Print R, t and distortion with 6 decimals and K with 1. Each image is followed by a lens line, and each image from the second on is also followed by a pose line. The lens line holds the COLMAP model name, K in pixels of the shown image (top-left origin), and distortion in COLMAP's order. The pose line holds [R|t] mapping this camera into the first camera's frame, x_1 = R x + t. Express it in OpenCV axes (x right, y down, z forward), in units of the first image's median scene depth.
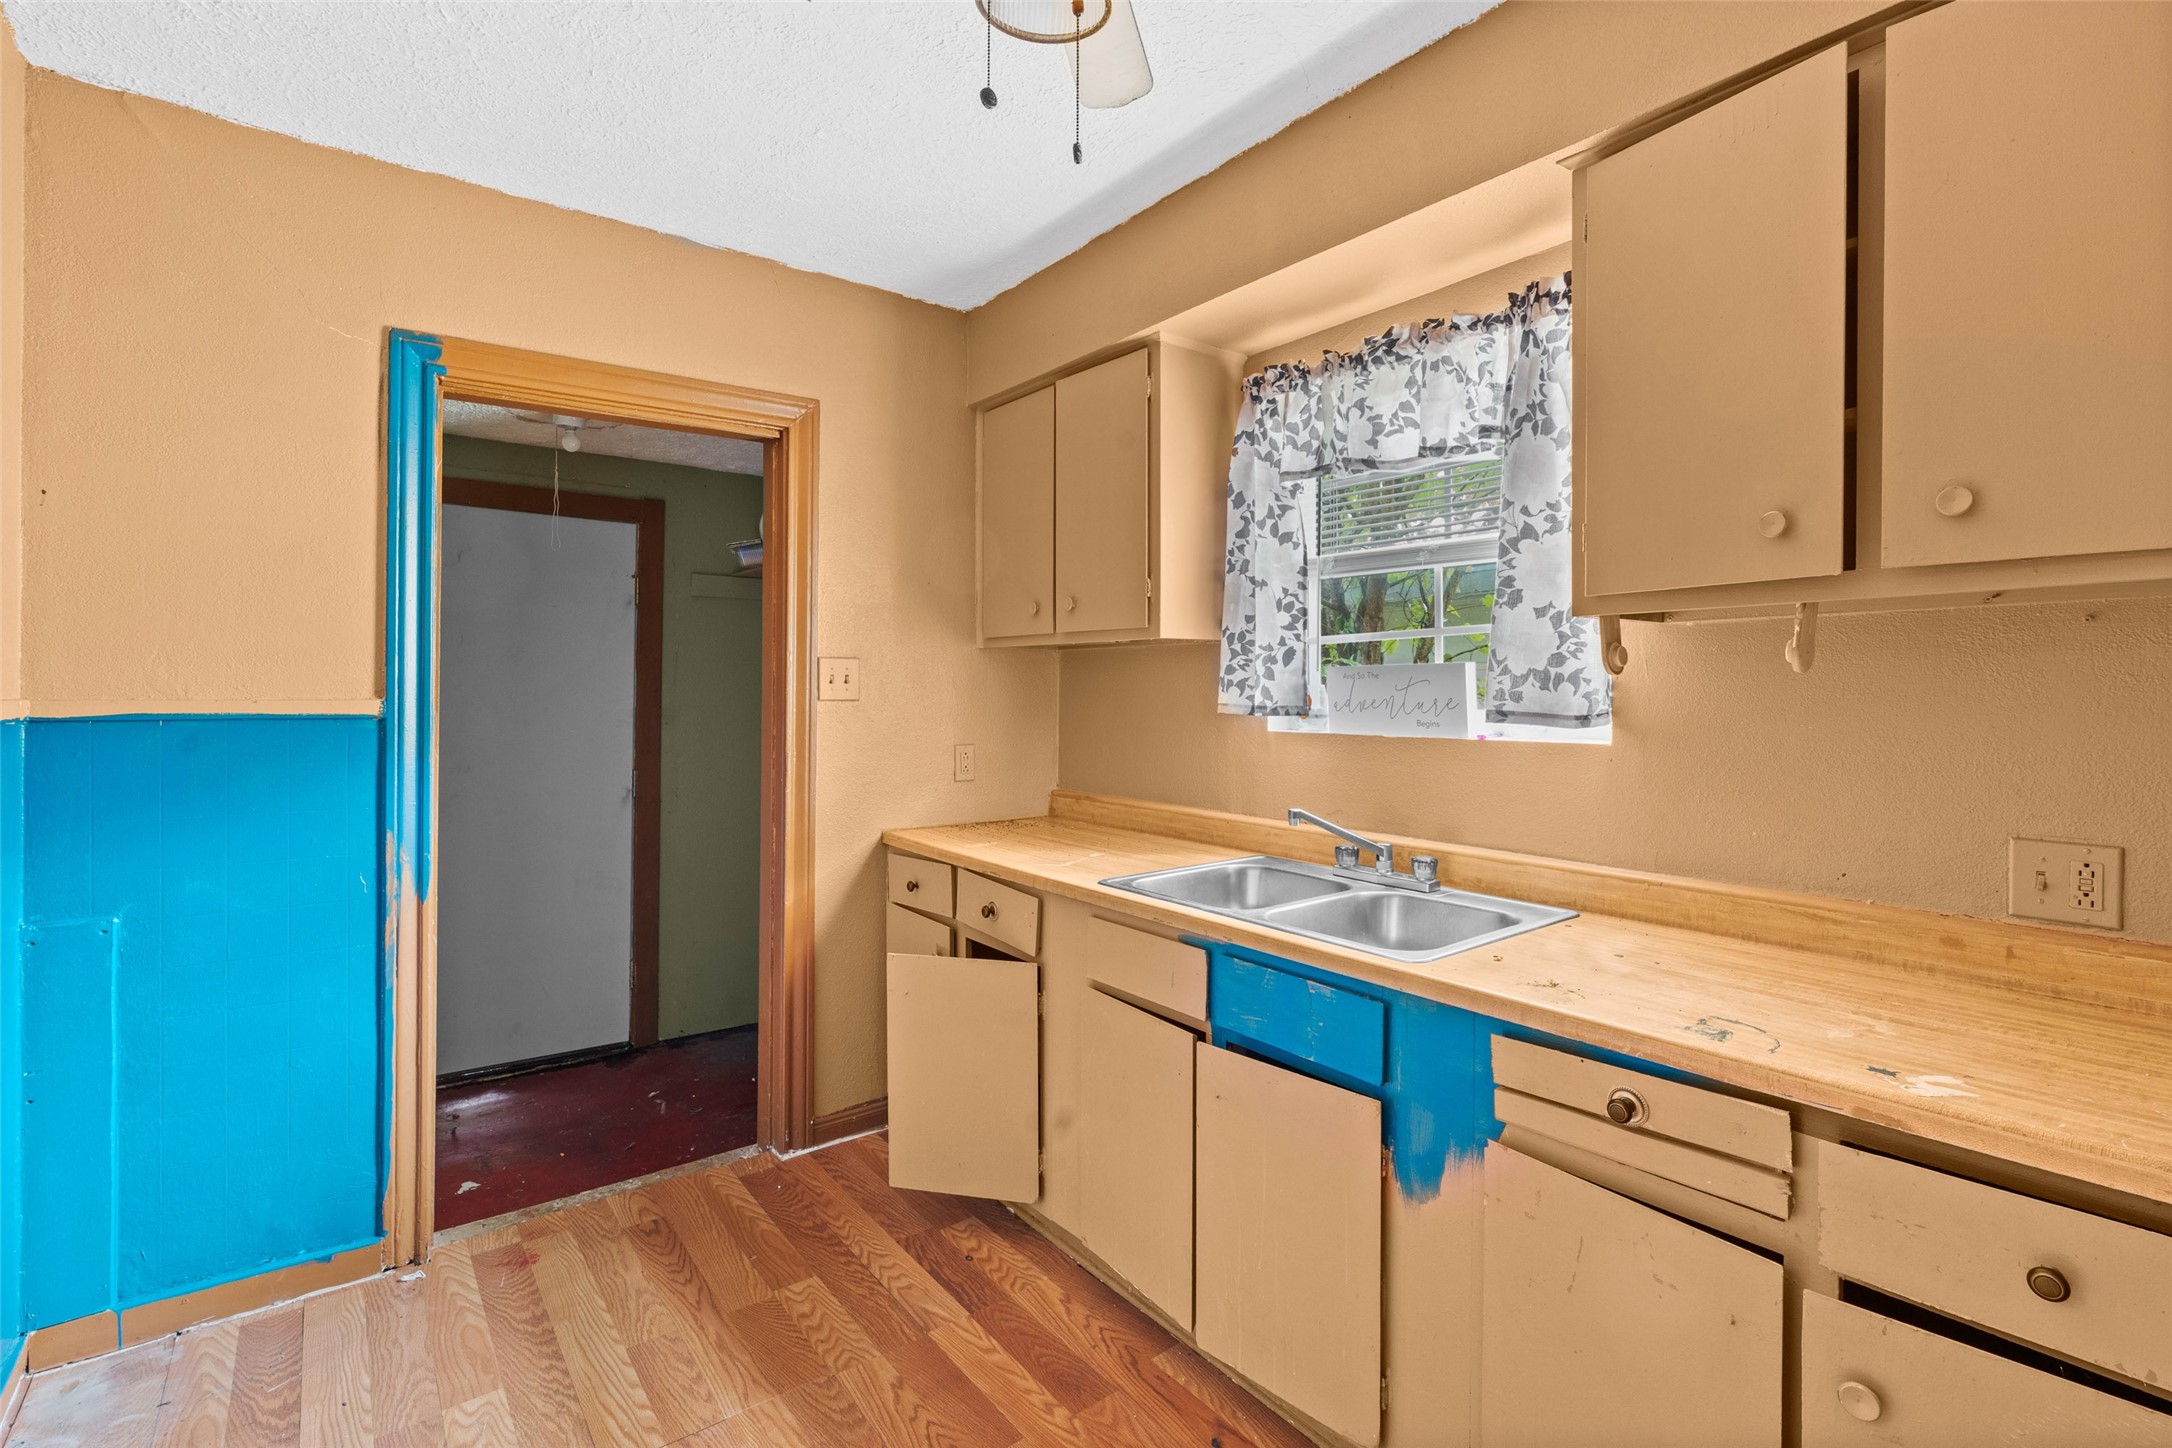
lens RADIAL K [[994.6, 0, 1076.6], [0, 994.6, 723.1], [0, 0, 1]] dist [-0.001811, -0.000020]
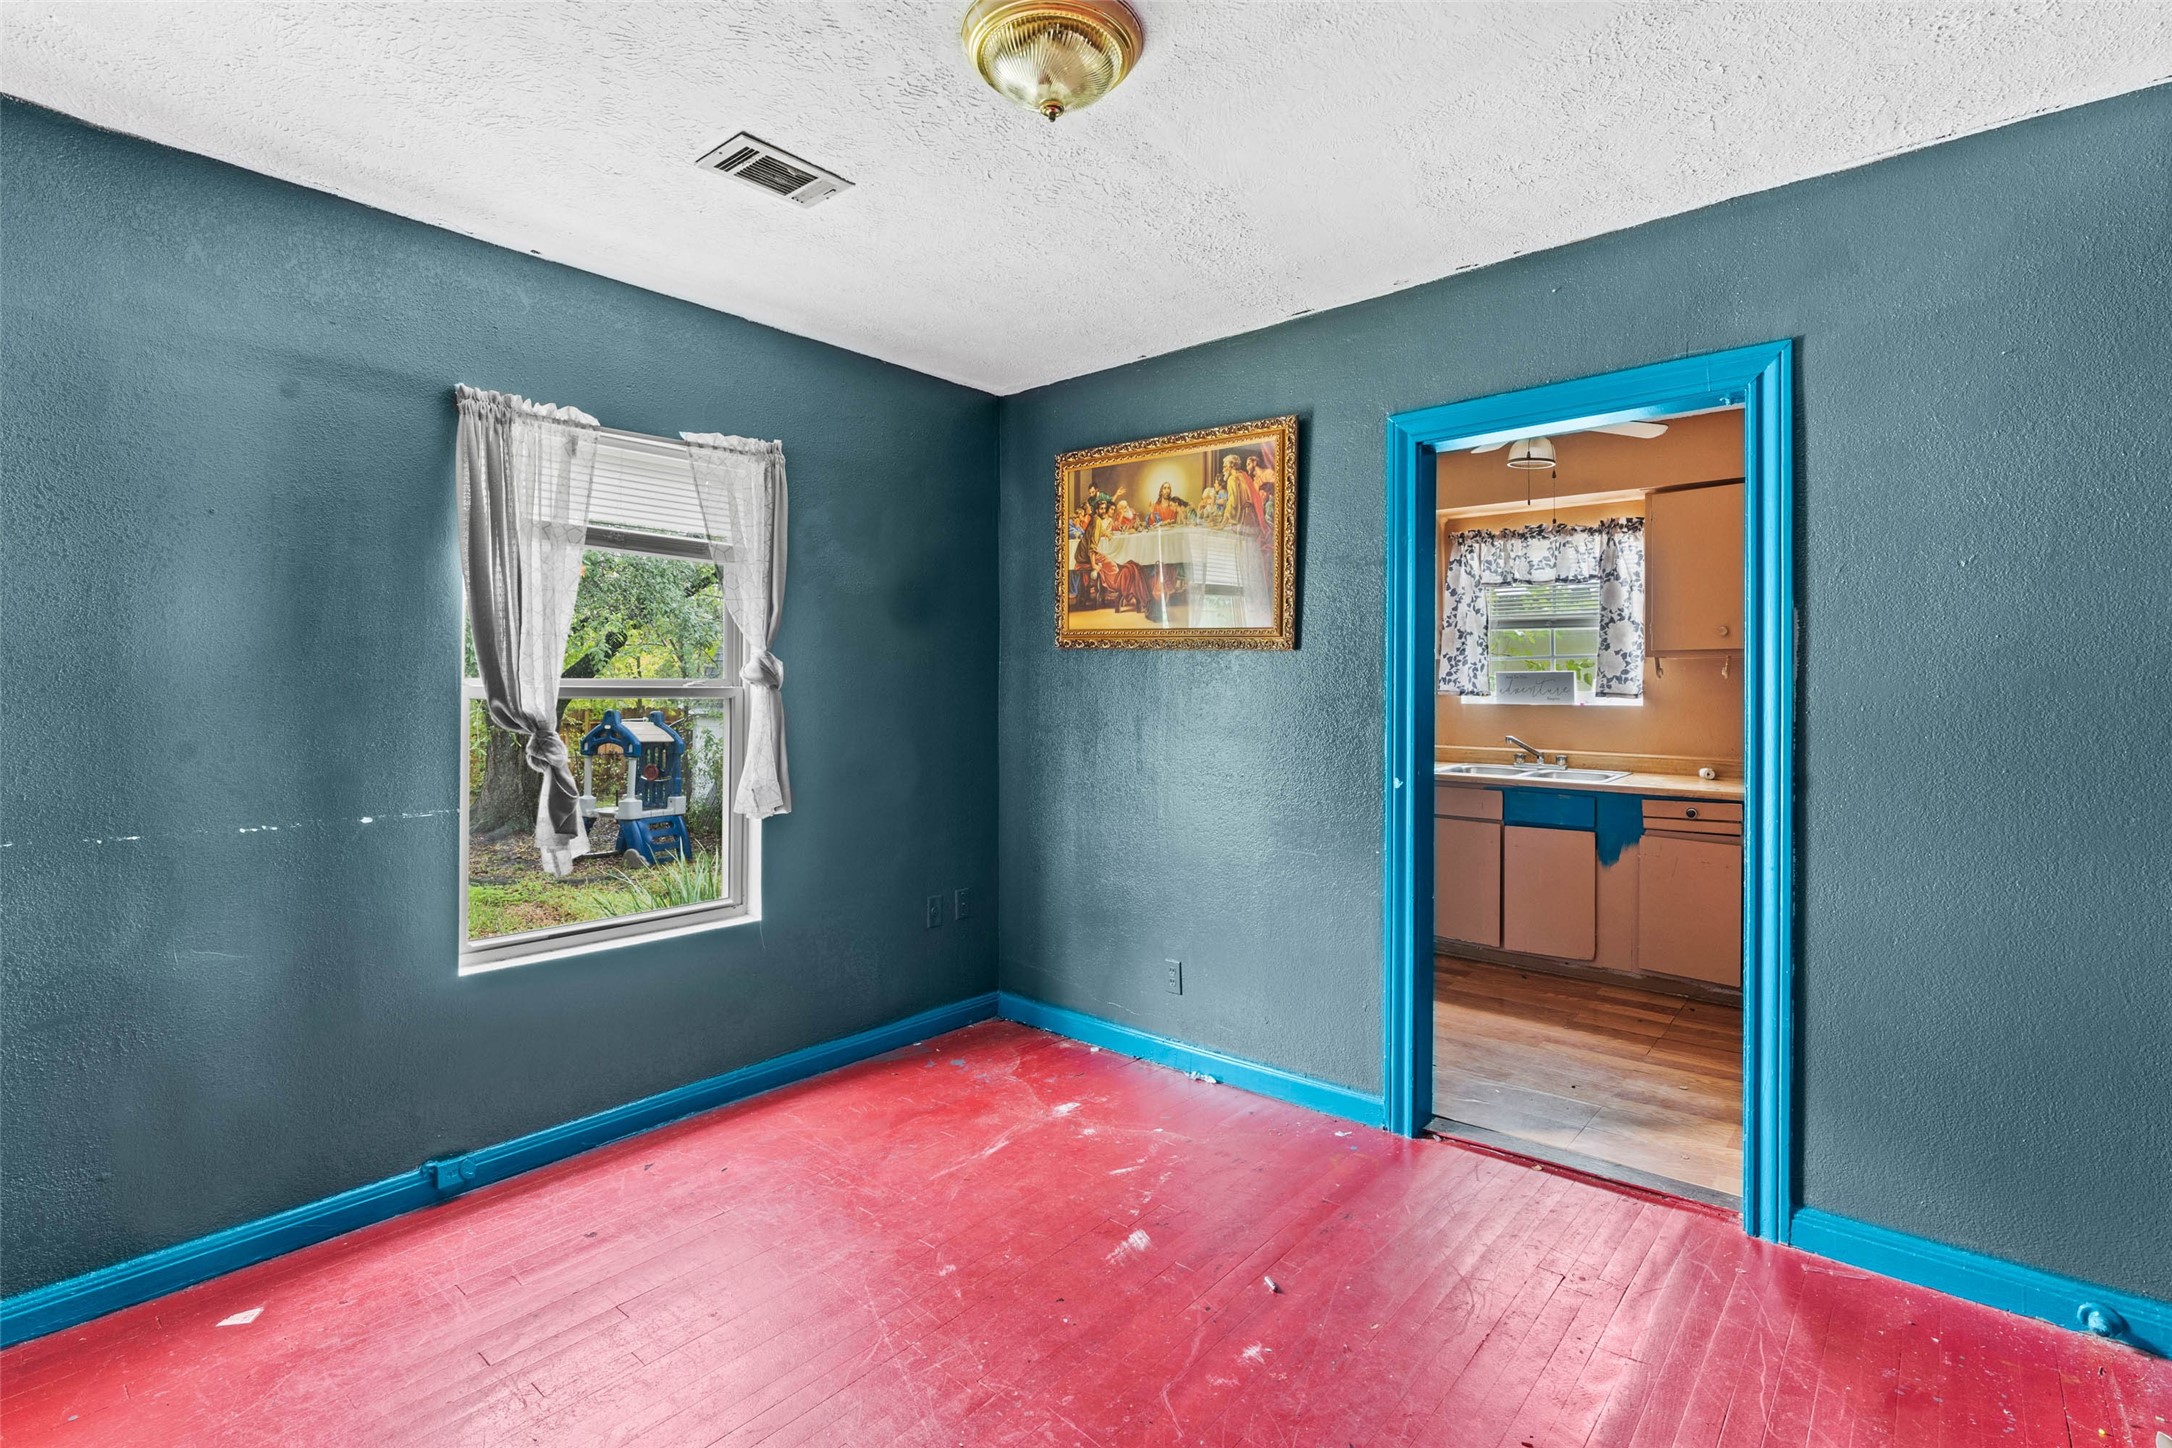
lens RADIAL K [[994.6, 0, 1097.2], [0, 994.6, 702.6], [0, 0, 1]] dist [-0.001811, -0.000020]
pose [[0.979076, -0.002517, 0.203481, -1.254081], [0.005220, 0.999905, -0.012746, 0.036671], [-0.203430, 0.013542, 0.978996, -1.113117]]
